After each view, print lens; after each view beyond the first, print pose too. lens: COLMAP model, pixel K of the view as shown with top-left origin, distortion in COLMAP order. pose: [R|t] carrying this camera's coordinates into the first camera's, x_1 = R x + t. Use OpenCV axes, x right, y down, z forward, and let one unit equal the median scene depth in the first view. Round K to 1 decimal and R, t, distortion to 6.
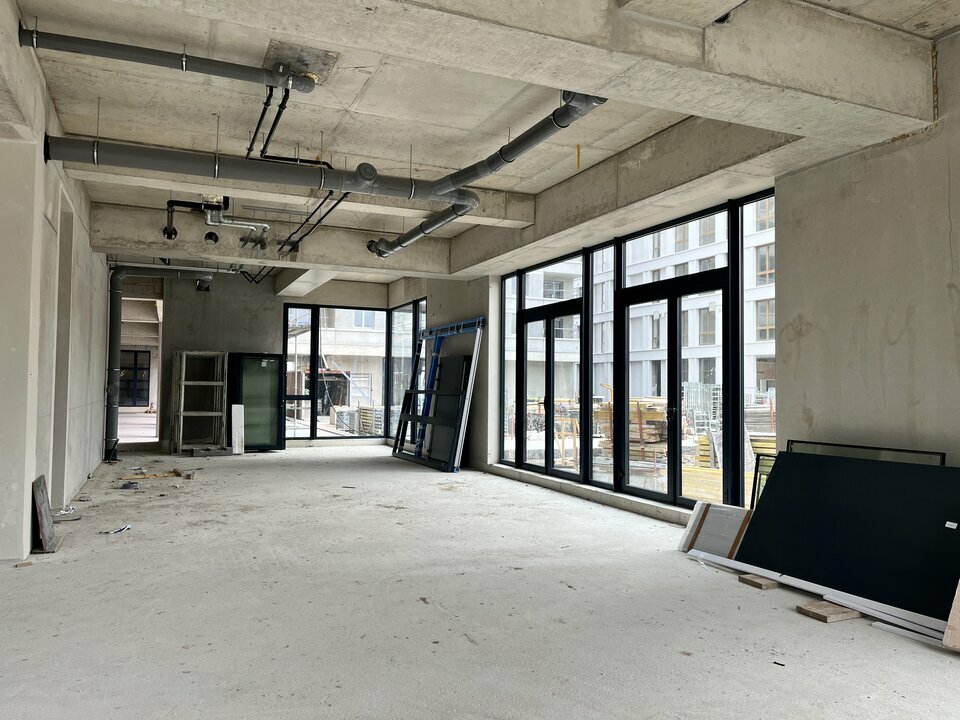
lens RADIAL K [[721.0, 0, 476.8], [0, 721.0, 357.7], [0, 0, 1]] dist [0.060898, -0.082777]
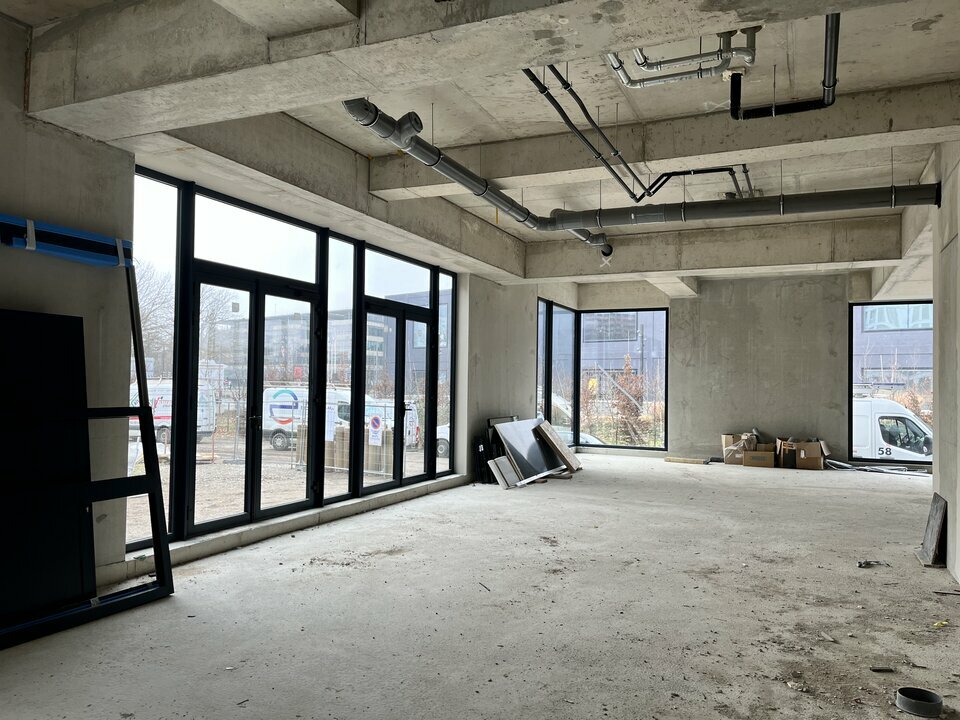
lens RADIAL K [[721.0, 0, 484.5], [0, 721.0, 364.8], [0, 0, 1]] dist [0.060898, -0.082777]
pose [[-0.678132, 0.002621, 0.734935, -0.791766], [-0.049321, 0.997577, -0.049067, 0.052987], [-0.733283, -0.069522, -0.676360, 1.885429]]
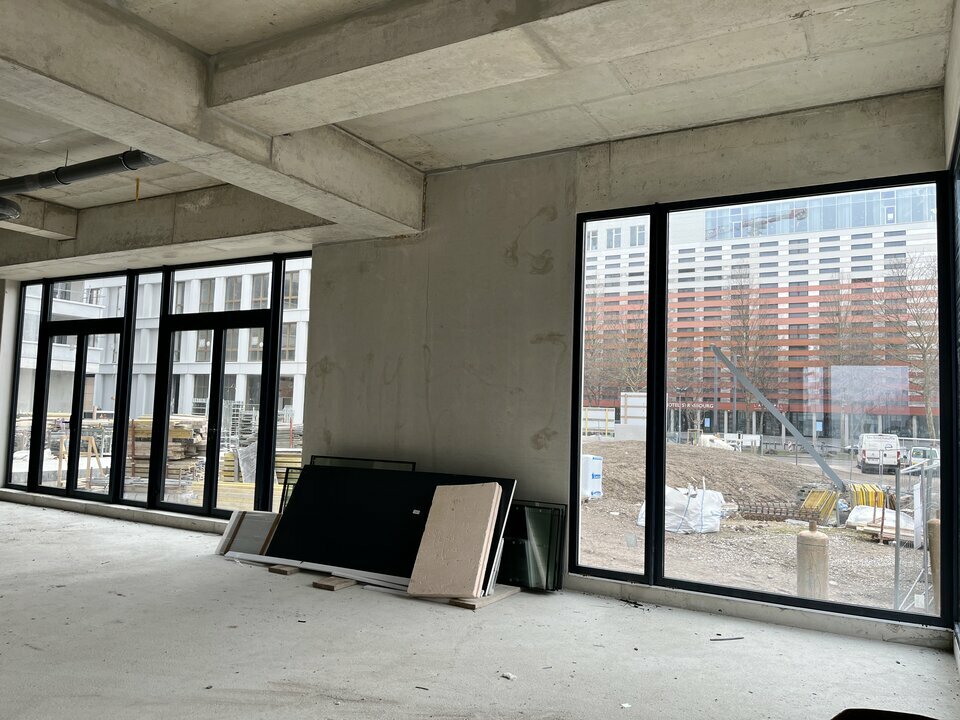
lens RADIAL K [[721.0, 0, 478.4], [0, 721.0, 359.8], [0, 0, 1]] dist [0.060898, -0.082777]
pose [[0.798252, 0.059740, 0.599354, -0.084893], [-0.049301, 0.998211, -0.033834, -0.019806], [-0.600302, -0.002541, 0.799769, -0.145118]]
